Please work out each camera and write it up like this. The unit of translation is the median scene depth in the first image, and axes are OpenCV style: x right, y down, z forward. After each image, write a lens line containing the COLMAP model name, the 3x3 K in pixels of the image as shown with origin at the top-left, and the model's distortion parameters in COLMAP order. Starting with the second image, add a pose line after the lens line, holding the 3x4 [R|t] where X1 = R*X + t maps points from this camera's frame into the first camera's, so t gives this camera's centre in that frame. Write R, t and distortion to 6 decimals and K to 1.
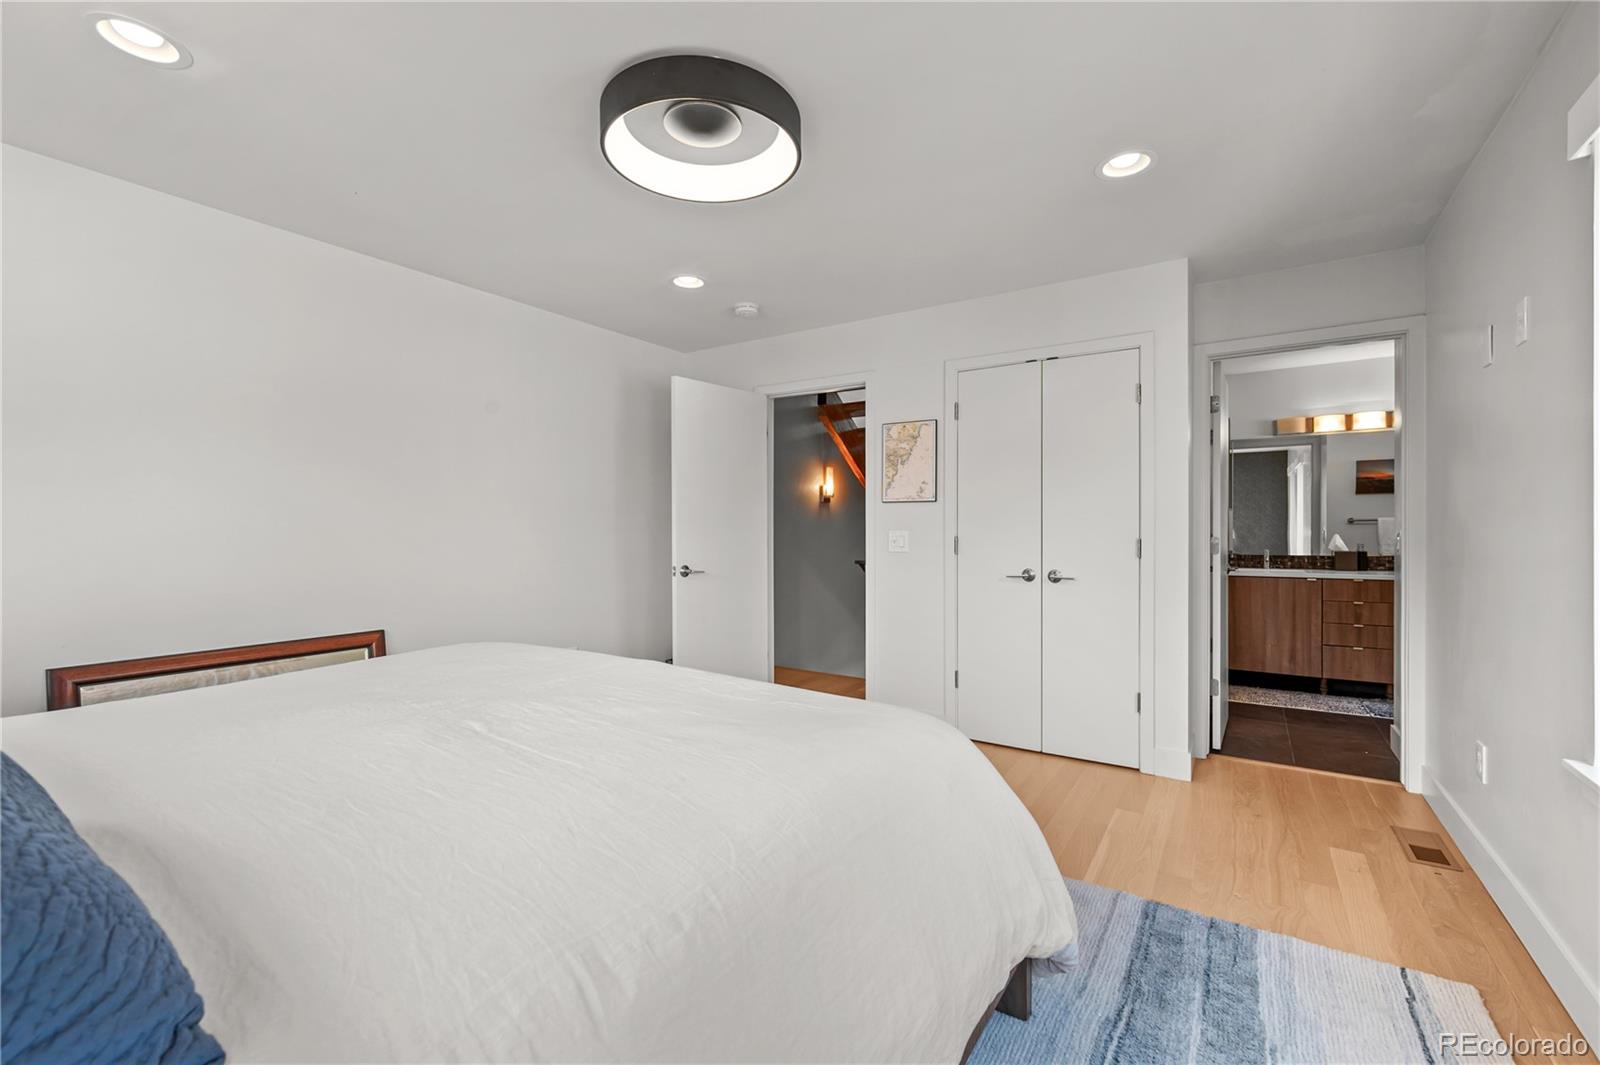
lens RADIAL K [[663.2, 0, 819.9], [0, 663.2, 526.2], [0, 0, 1]] dist [0.001431, 0.000093]
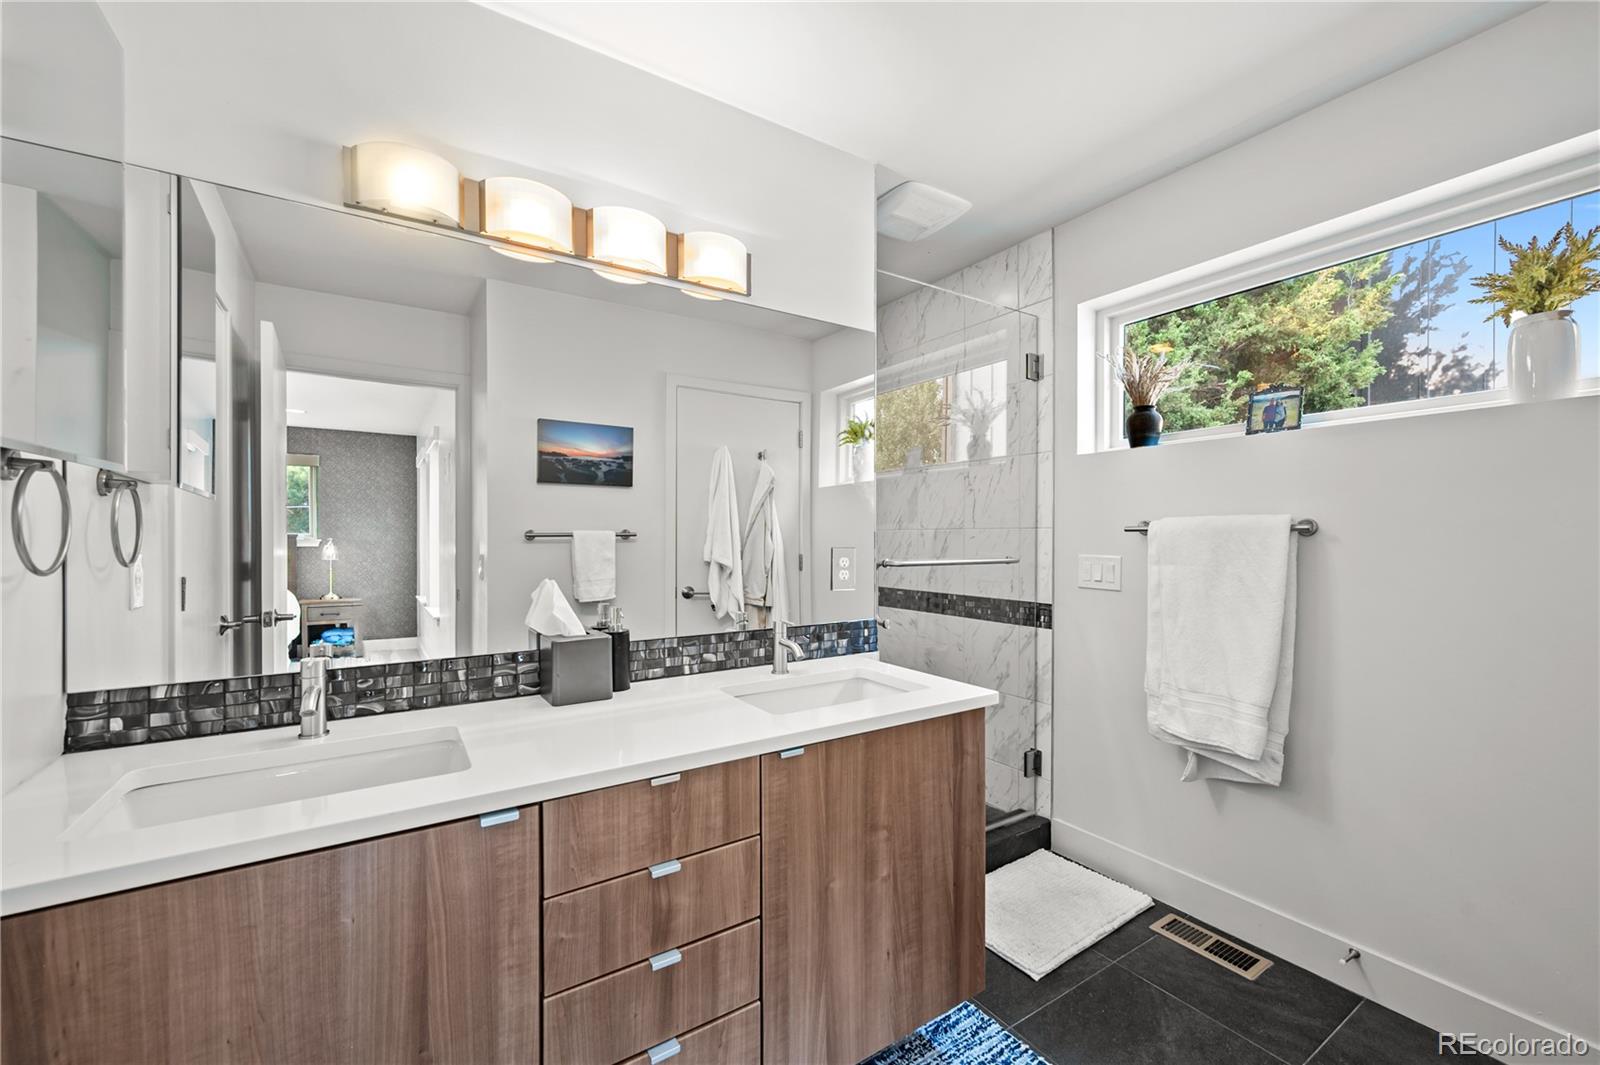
lens RADIAL K [[646.6, 0, 801.3], [0, 646.6, 539.9], [0, 0, 1]] dist [-0.000100, 0.000027]
pose [[0.413124, -0.001277, 0.910674, 0.335148], [0.000518, 0.999999, 0.001167, -0.004047], [-0.910675, -0.000010, 0.413124, 0.467536]]
